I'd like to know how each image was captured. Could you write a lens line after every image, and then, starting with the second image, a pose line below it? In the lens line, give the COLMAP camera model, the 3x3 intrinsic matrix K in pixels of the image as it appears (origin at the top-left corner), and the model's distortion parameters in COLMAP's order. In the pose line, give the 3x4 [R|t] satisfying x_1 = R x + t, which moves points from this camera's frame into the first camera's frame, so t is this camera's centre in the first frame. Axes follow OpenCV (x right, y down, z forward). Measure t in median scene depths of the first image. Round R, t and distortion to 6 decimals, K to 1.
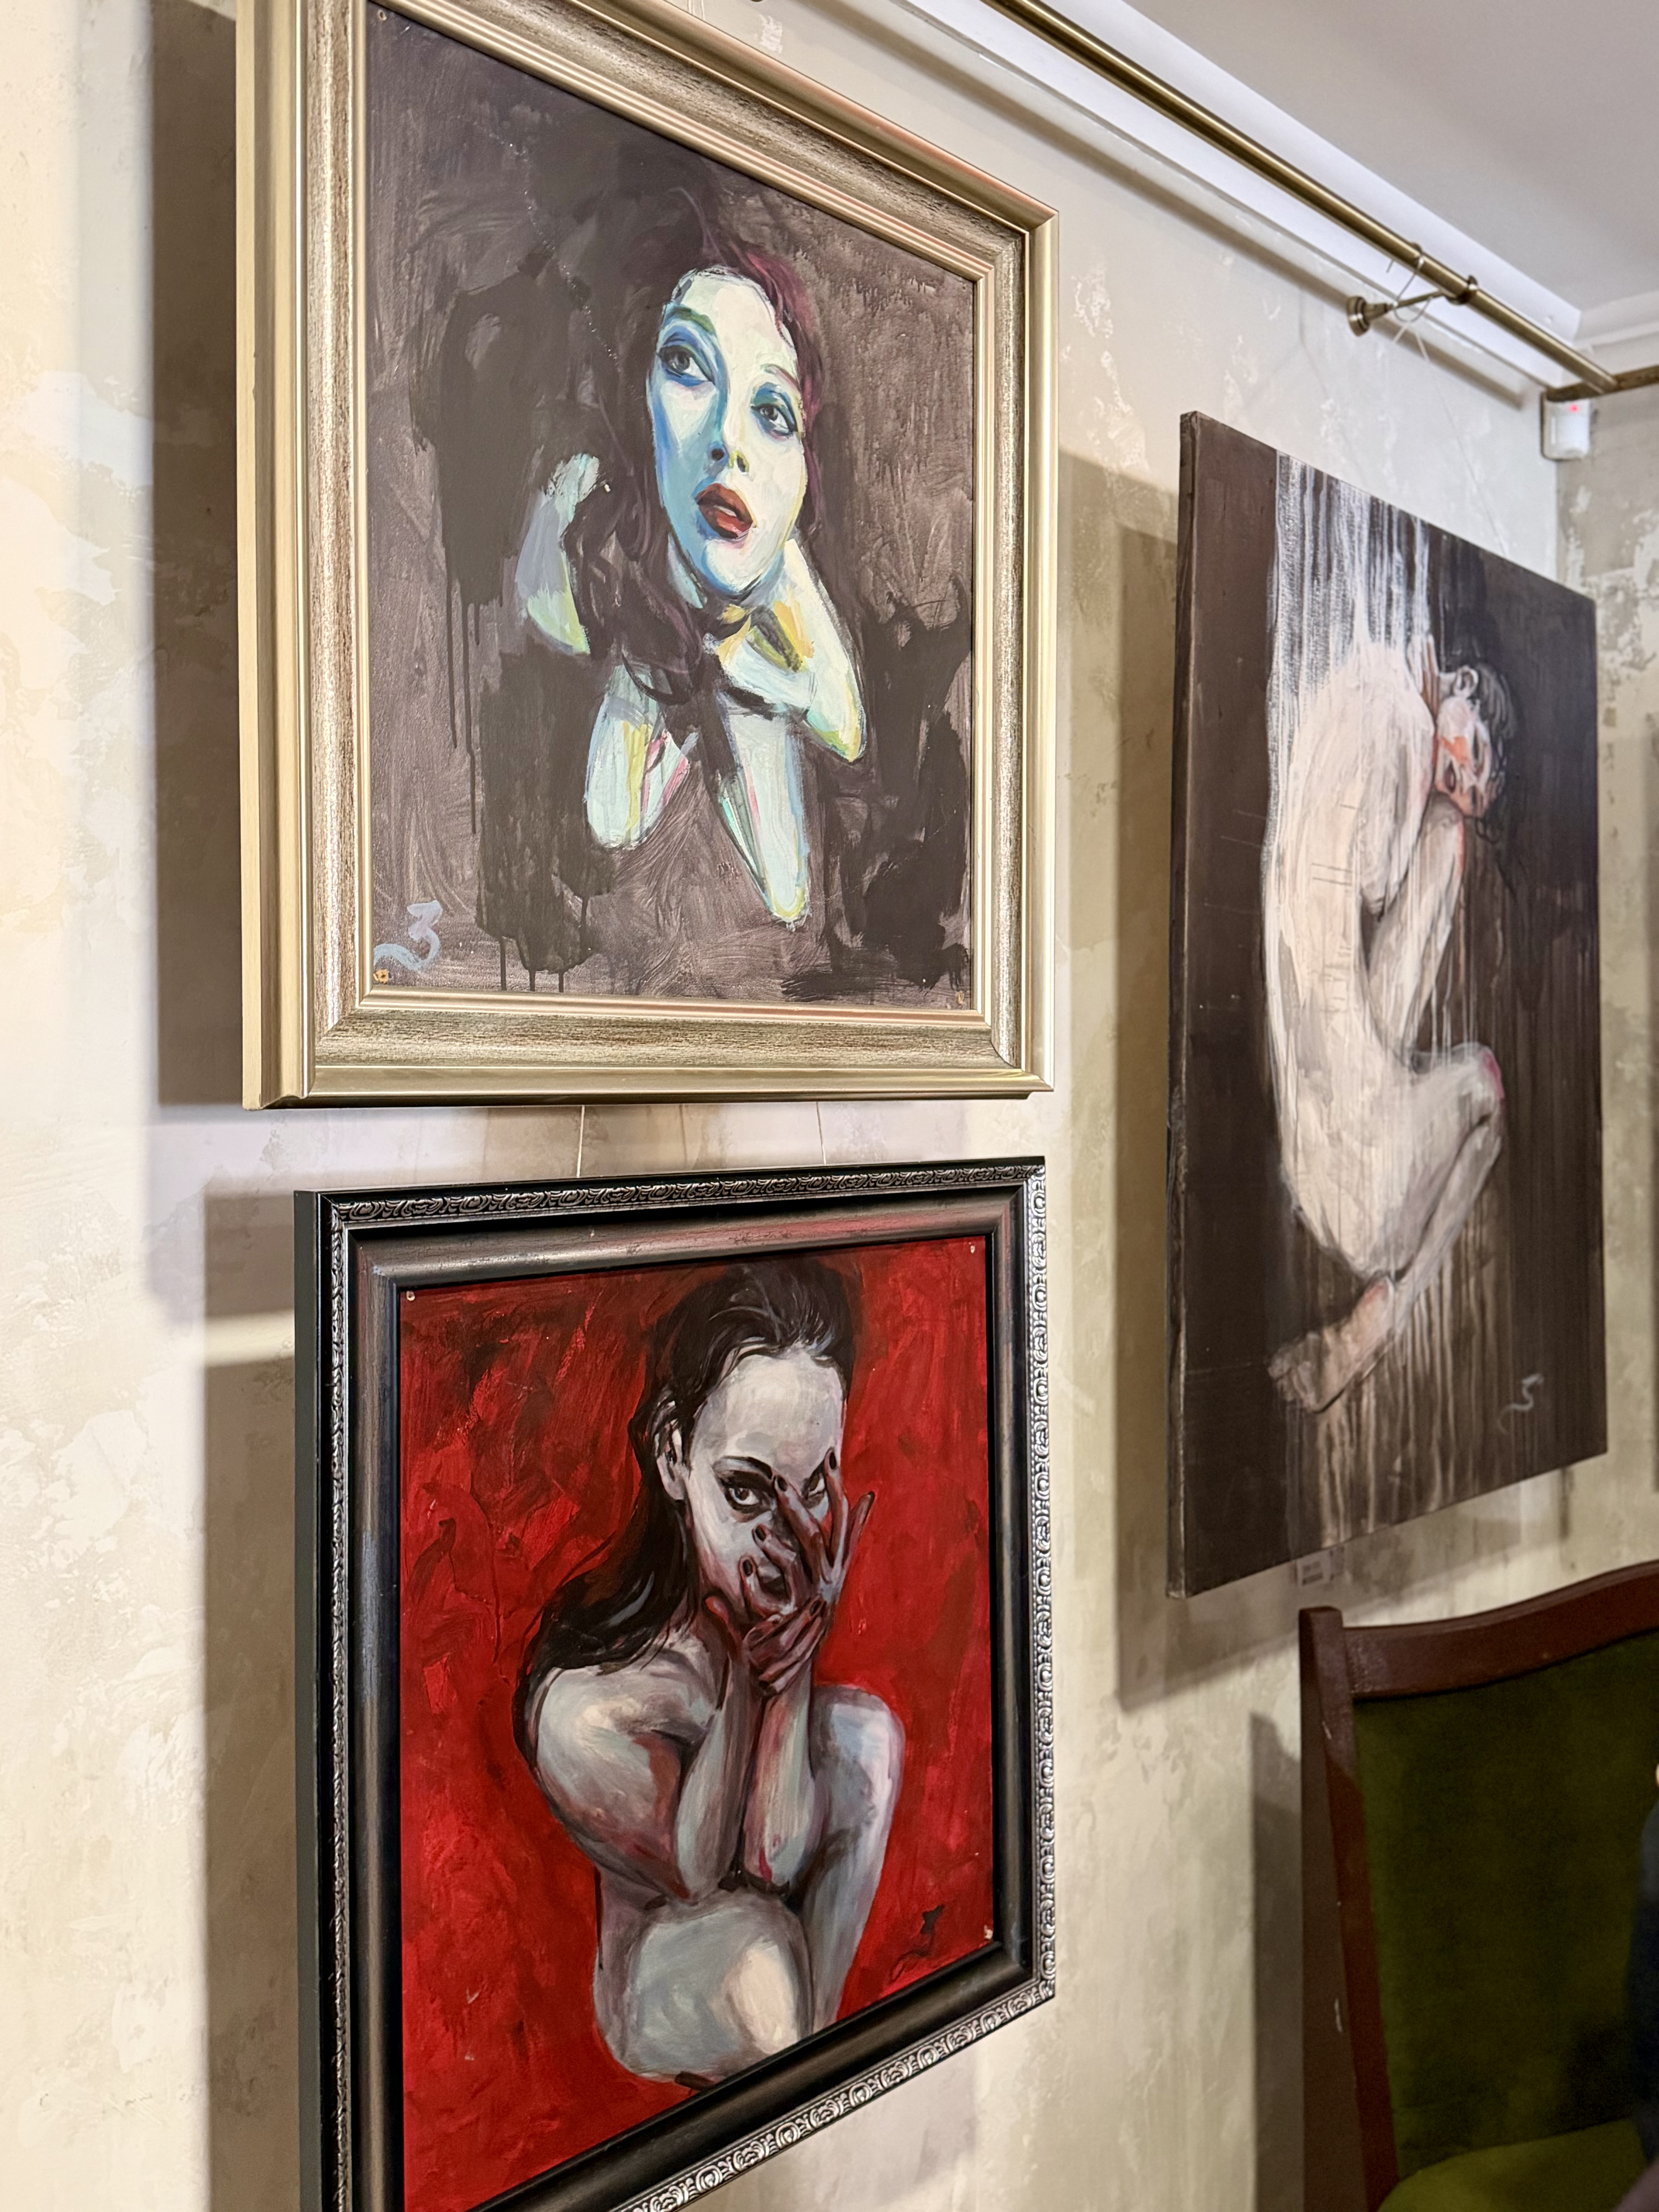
lens RADIAL K [[1987.1, 0, 826.8], [0, 1987.1, 1094.6], [0, 0, 1]] dist [0.140208, -0.127476]
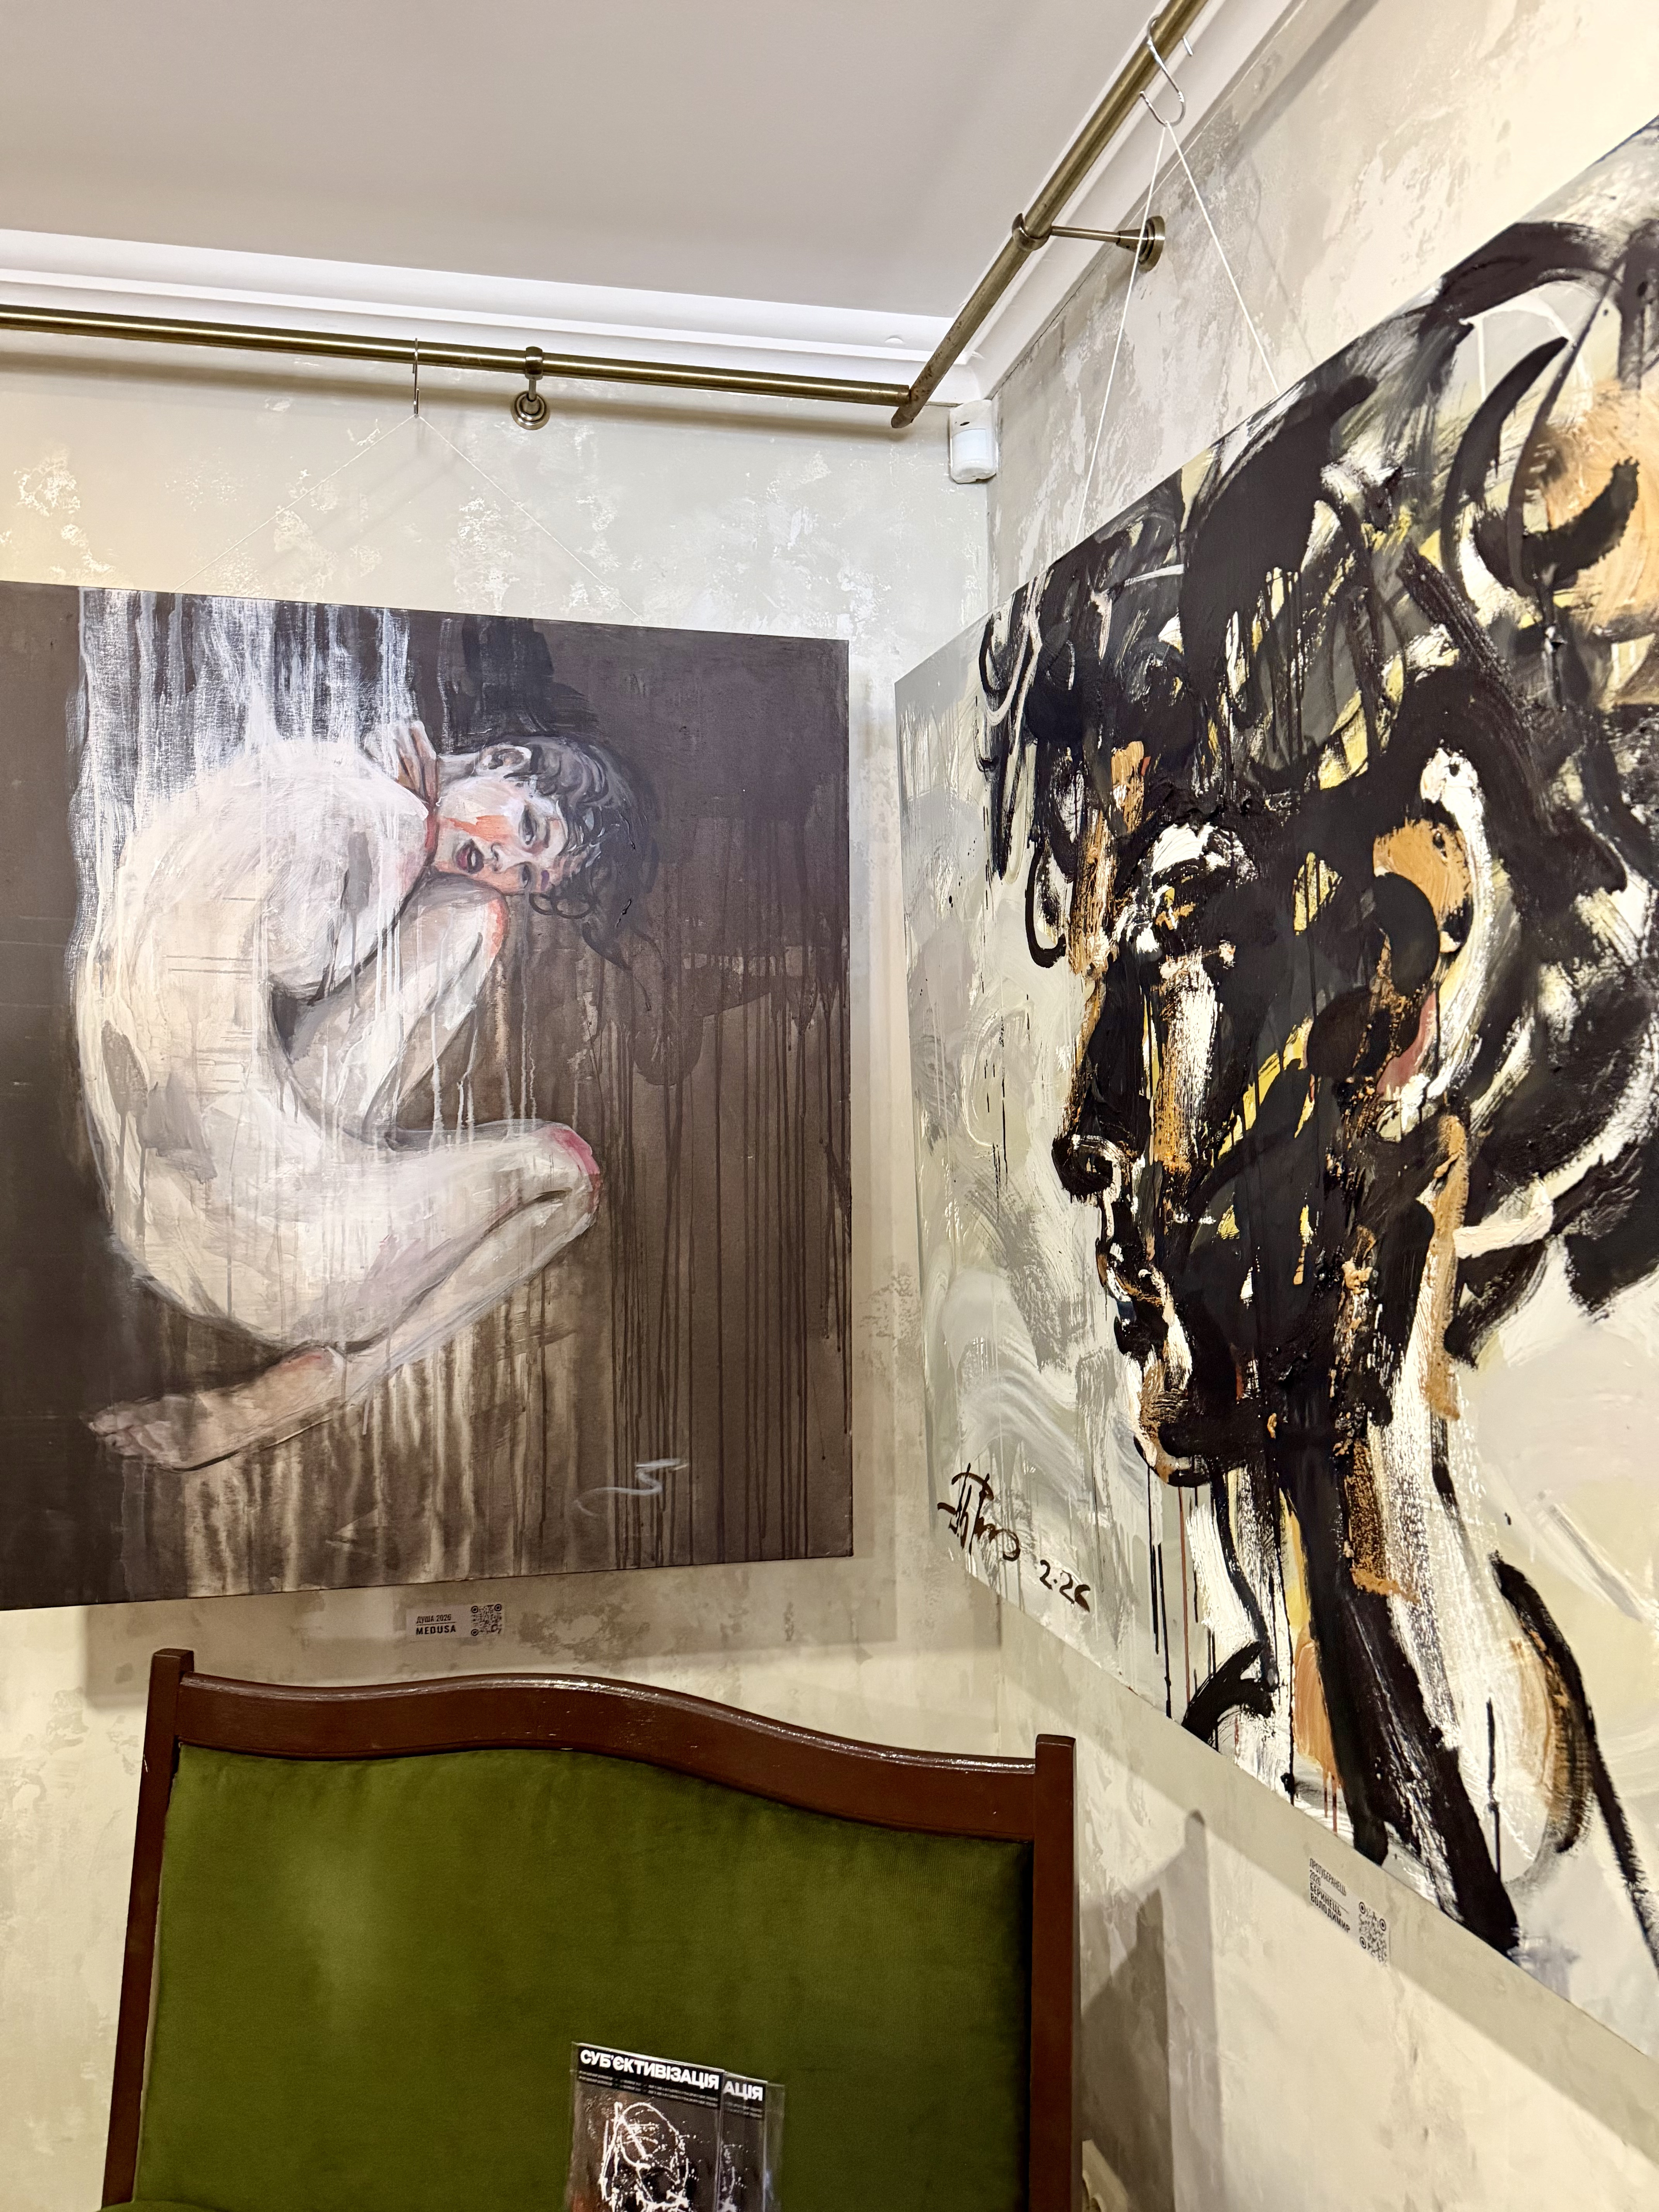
lens RADIAL K [[1575.0, 0, 832.1], [0, 1575.0, 1123.1], [0, 0, 1]] dist [0.019726, -0.037561]
pose [[0.819581, 0.005871, -0.572933, 0.973604], [-0.006488, 0.999978, 0.000966, -0.028113], [0.572926, 0.002925, 0.819602, 0.492230]]
